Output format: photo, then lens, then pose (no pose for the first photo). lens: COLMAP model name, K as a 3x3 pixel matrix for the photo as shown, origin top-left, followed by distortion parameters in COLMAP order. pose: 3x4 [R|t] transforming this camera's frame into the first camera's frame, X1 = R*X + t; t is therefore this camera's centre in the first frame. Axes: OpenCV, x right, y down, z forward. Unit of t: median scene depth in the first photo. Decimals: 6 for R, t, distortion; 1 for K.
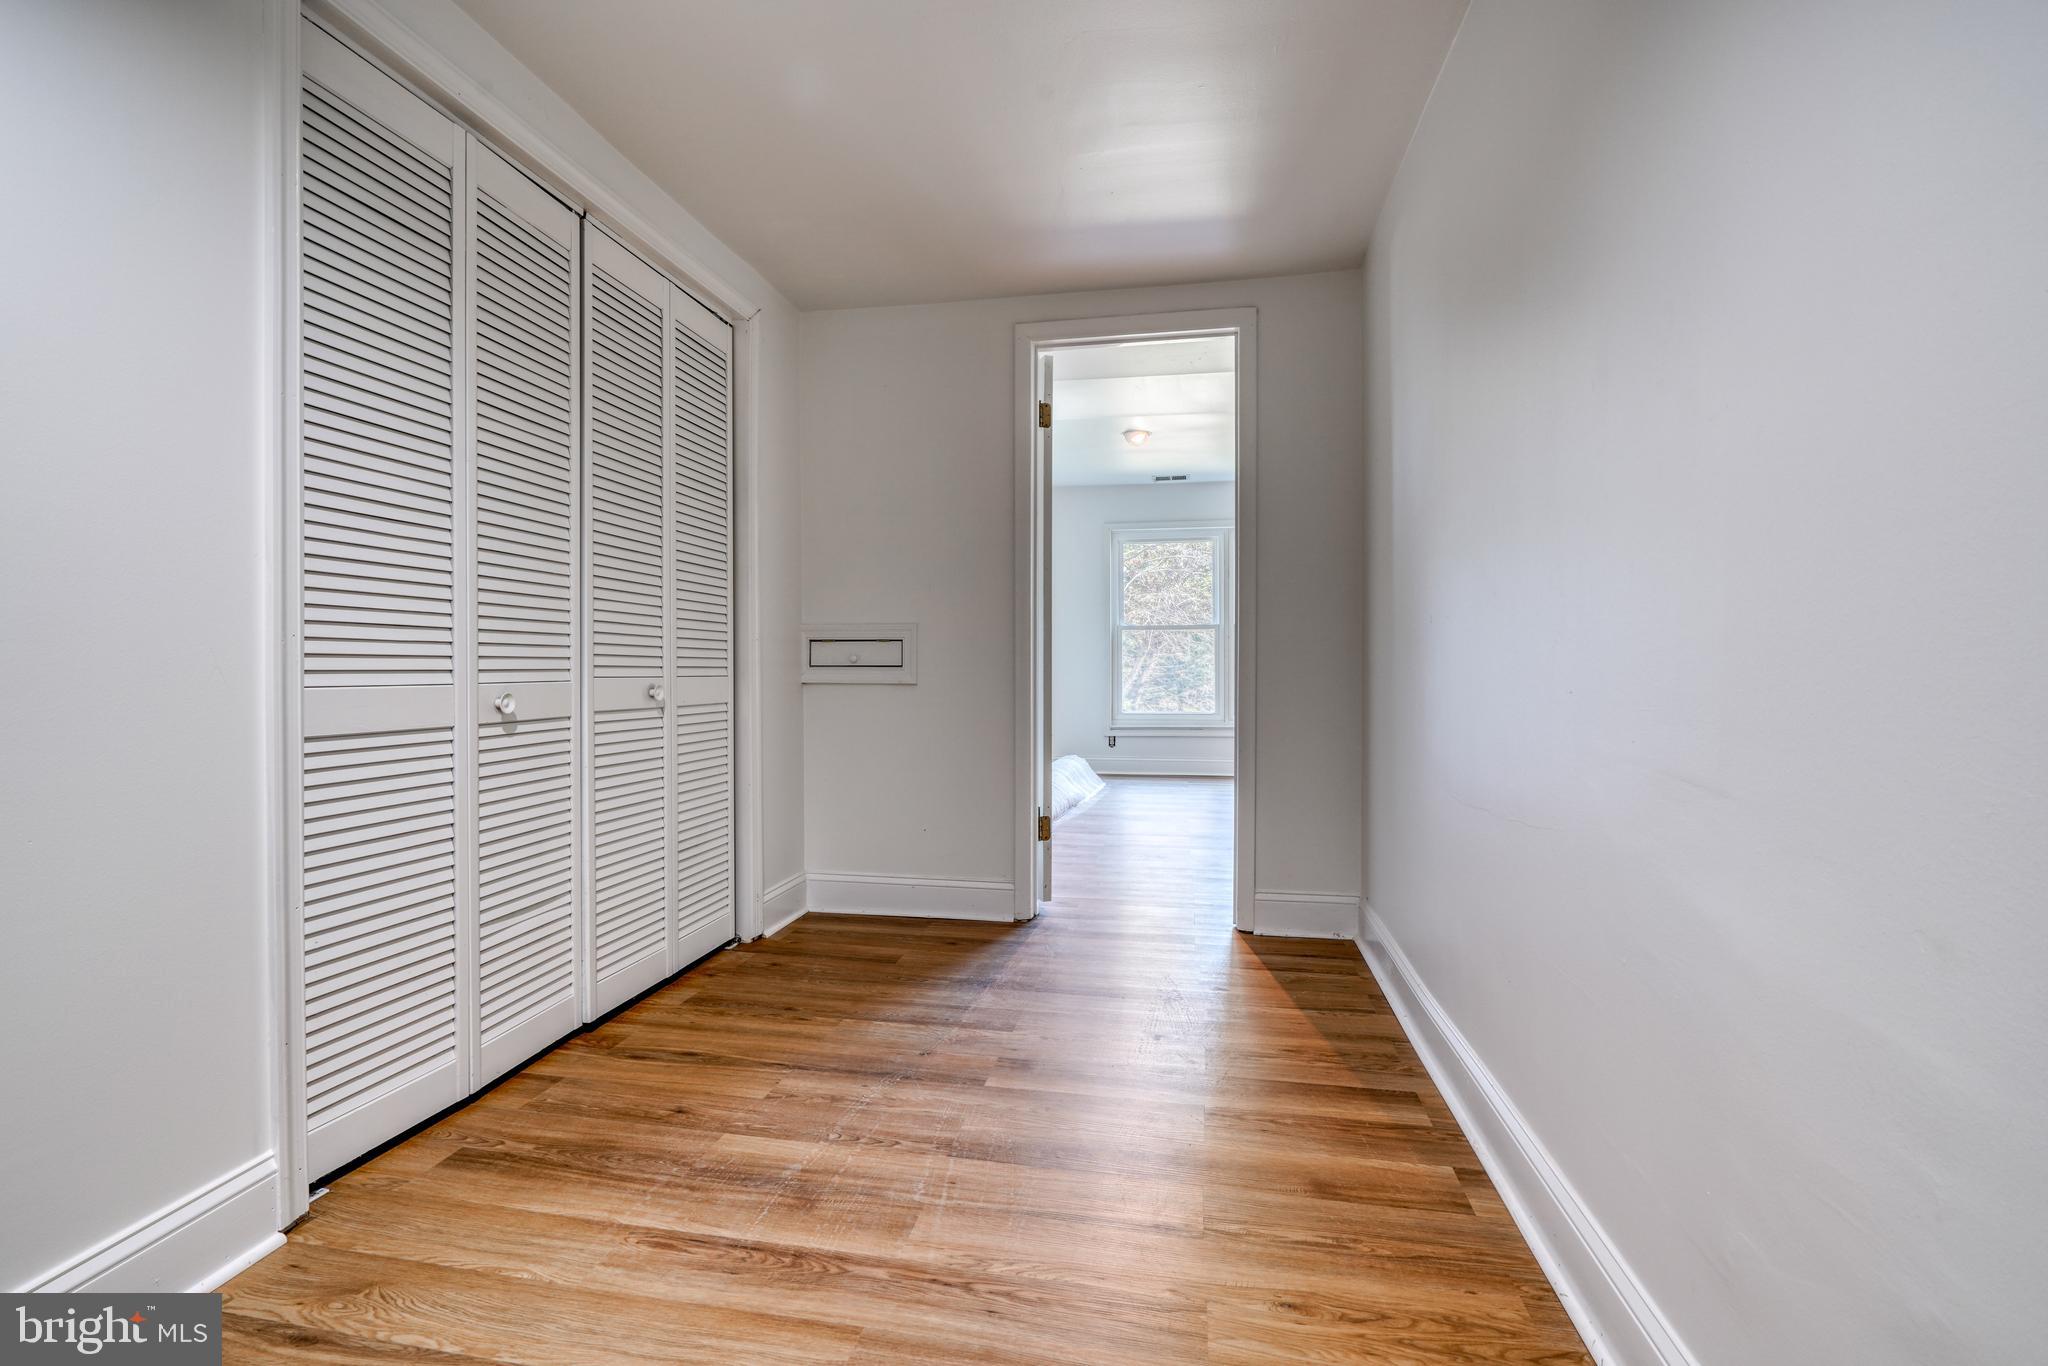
lens RADIAL K [[926.8, 0, 1017.2], [0, 926.8, 668.7], [0, 0, 1]] dist [-0.001158, 0.000473]
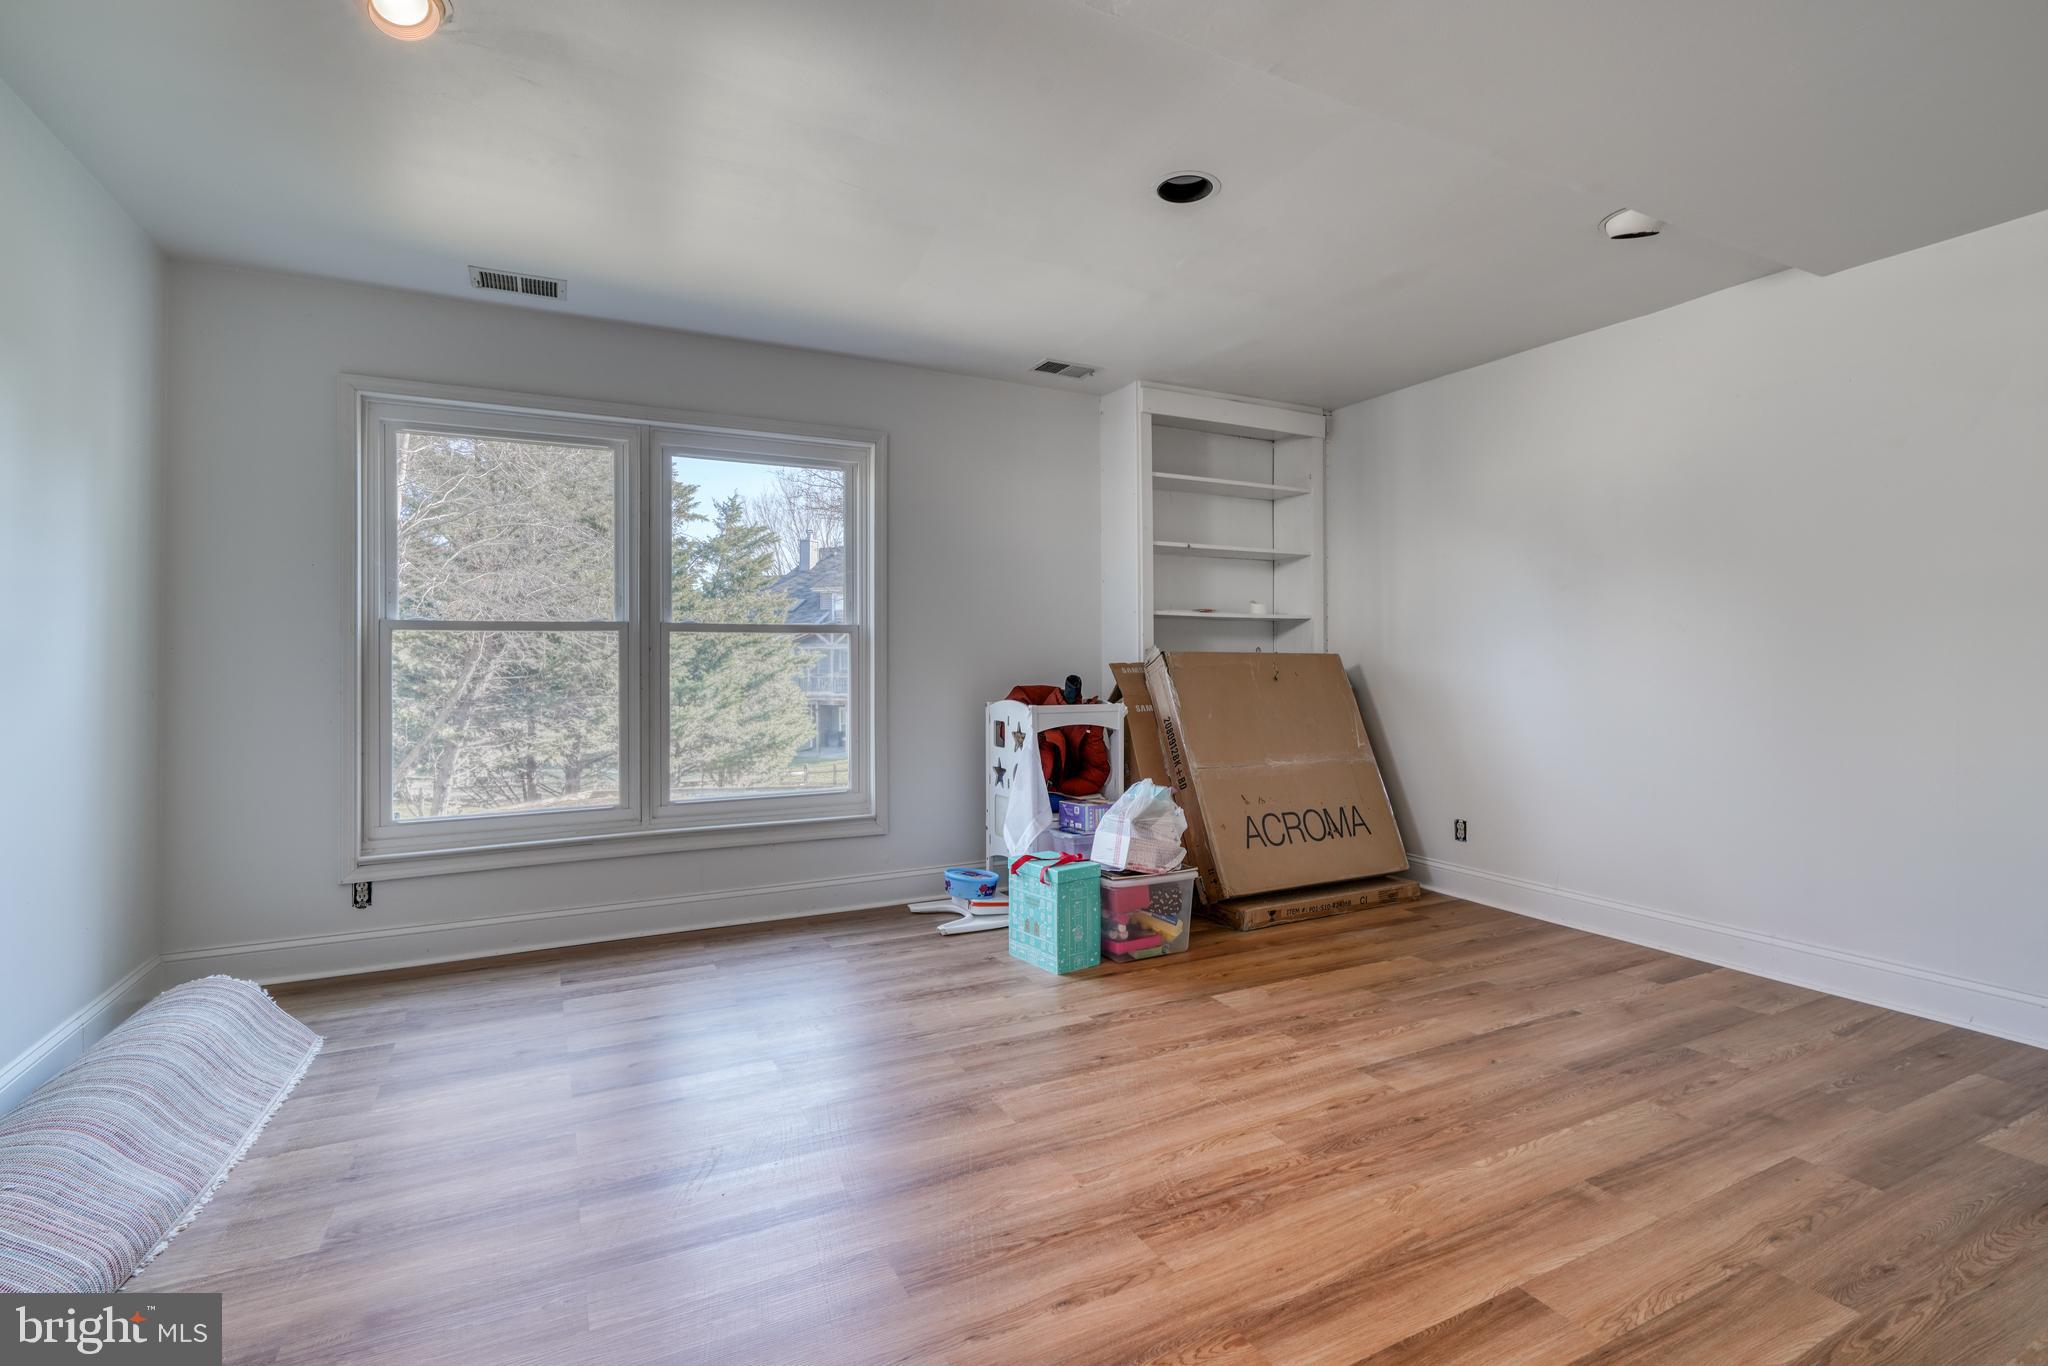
lens RADIAL K [[926.8, 0, 1017.2], [0, 926.8, 668.7], [0, 0, 1]] dist [-0.001158, 0.000473]
pose [[0.790652, -0.001141, 0.612265, 0.031682], [0.002231, 0.999997, -0.001019, -0.008956], [-0.612262, 0.002172, 0.790652, 0.192784]]
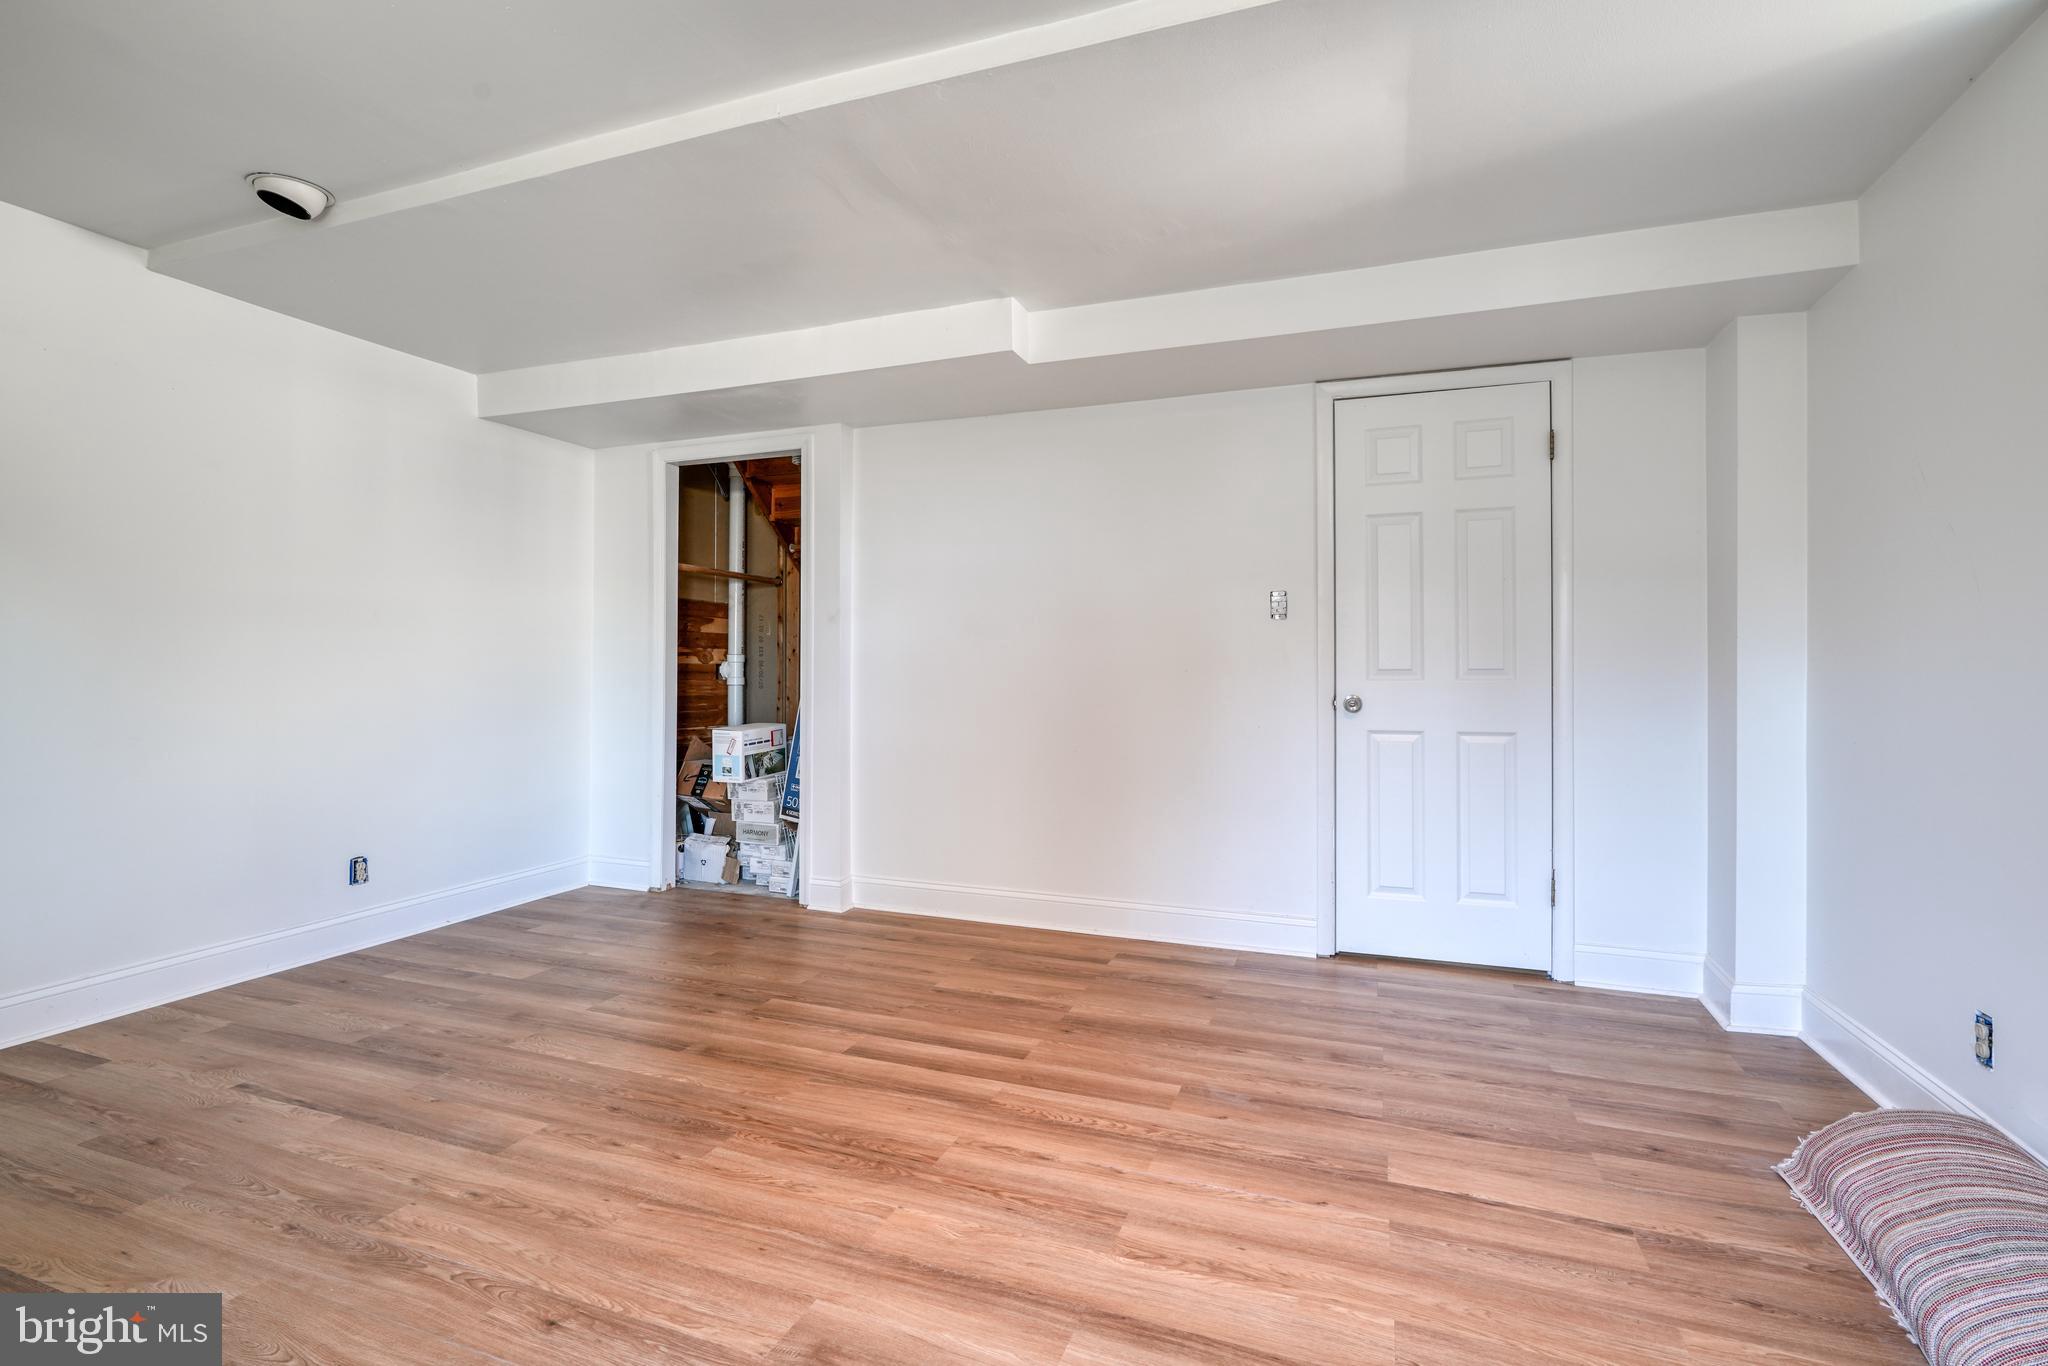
lens RADIAL K [[926.8, 0, 1017.2], [0, 926.8, 668.7], [0, 0, 1]] dist [-0.001158, 0.000473]
pose [[-0.982466, 0.001902, 0.186431, 0.080823], [0.002827, 0.999985, 0.004699, -0.010658], [-0.186419, 0.005144, -0.982457, 0.420650]]
